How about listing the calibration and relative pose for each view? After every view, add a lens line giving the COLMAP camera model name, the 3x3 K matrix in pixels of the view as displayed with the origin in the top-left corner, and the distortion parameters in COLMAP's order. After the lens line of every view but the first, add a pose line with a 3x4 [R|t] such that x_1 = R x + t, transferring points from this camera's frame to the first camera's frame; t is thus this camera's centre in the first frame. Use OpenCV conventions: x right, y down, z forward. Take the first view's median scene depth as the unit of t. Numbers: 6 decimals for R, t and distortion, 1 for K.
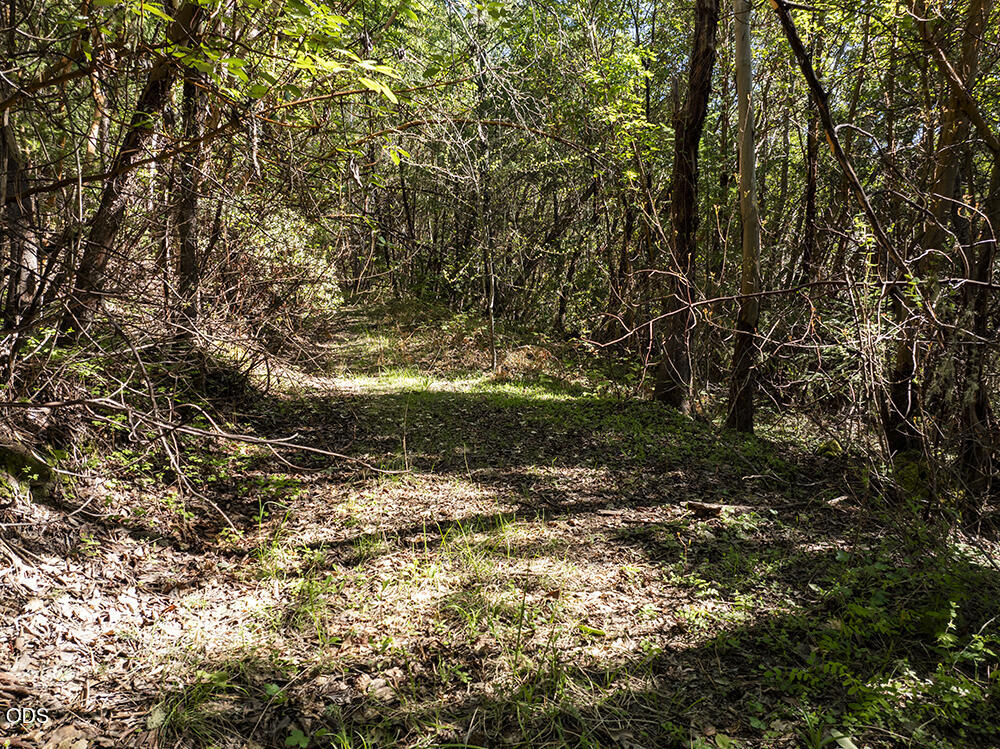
lens RADIAL K [[709.0, 0, 500.1], [0, 709.0, 374.6], [0, 0, 1]] dist [-0.007261, -0.002498]
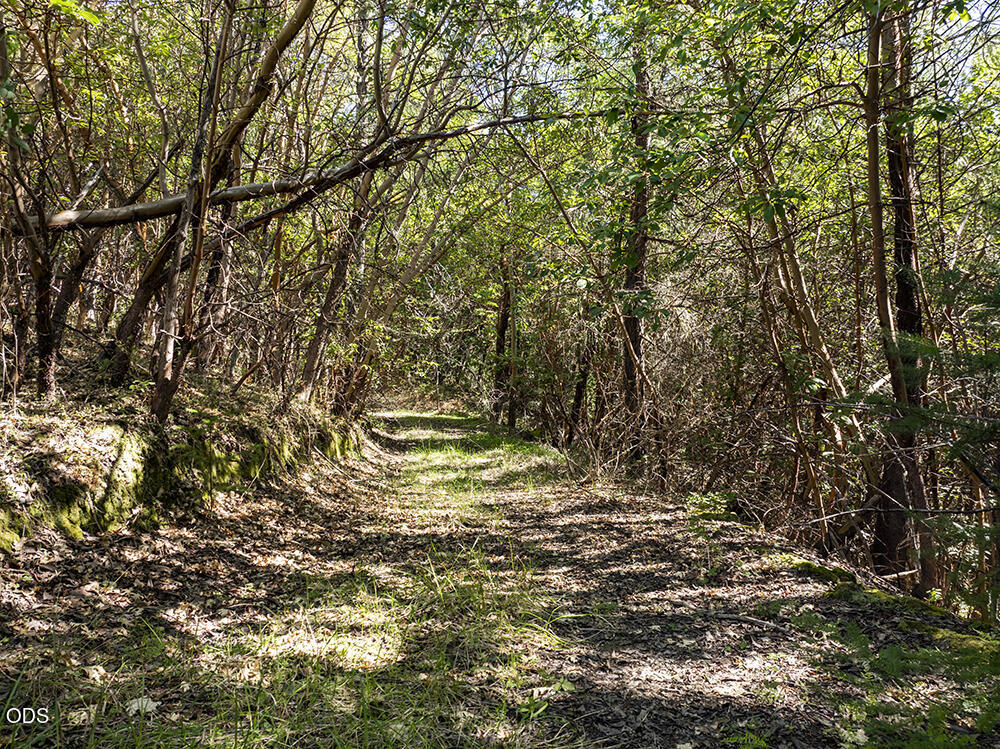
lens RADIAL K [[709.0, 0, 500.1], [0, 709.0, 375.7], [0, 0, 1]] dist [-0.007261, -0.002498]
pose [[0.997192, 0.005429, 0.074694, 0.021265], [-0.000630, 0.997942, -0.064119, 0.032321], [-0.074888, 0.063892, 0.995143, -1.436478]]
